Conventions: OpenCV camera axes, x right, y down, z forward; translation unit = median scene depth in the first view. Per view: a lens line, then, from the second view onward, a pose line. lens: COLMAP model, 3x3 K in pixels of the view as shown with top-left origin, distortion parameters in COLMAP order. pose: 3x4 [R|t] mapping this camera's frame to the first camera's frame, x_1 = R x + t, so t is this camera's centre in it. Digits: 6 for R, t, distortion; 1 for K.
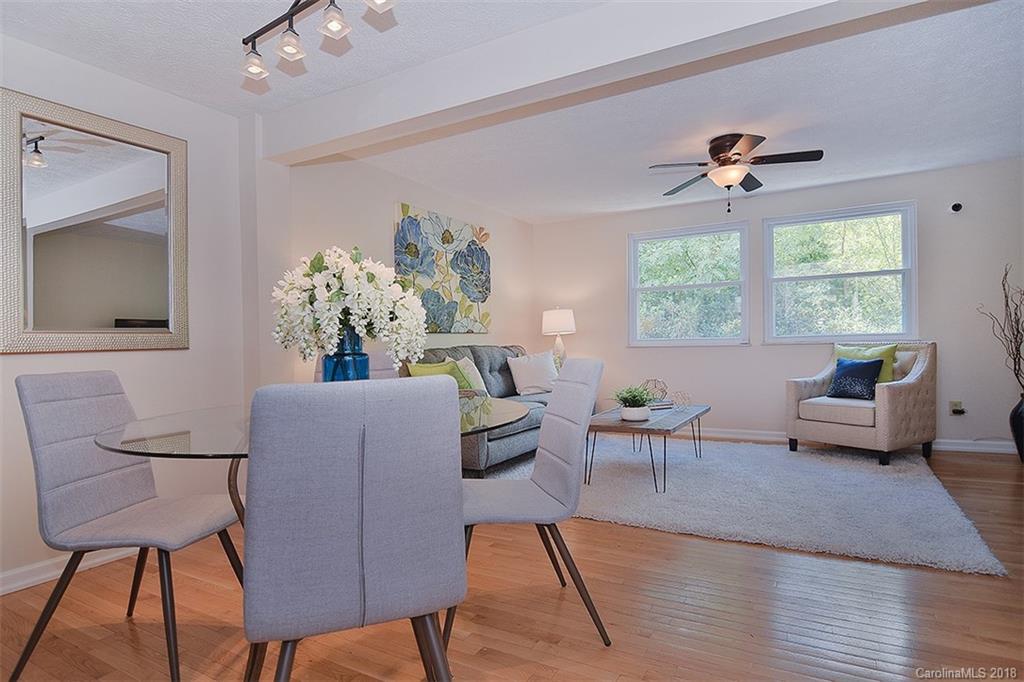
lens RADIAL K [[551.3, 0, 513.0], [0, 551.3, 347.6], [0, 0, 1]] dist [-0.014301, -0.001015]
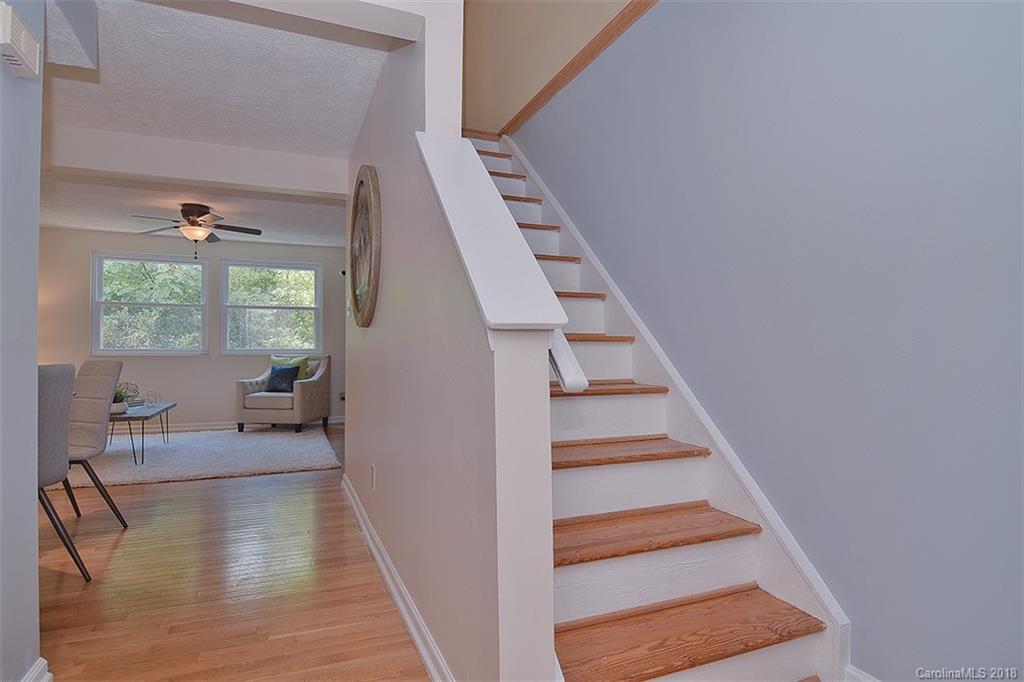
lens RADIAL K [[551.3, 0, 511.2], [0, 551.3, 357.1], [0, 0, 1]] dist [-0.014301, -0.001015]
pose [[0.608070, 0.013473, 0.793769, -0.184370], [-0.008540, 0.999909, -0.010430, 0.007714], [-0.793838, -0.000436, 0.608129, -0.400707]]
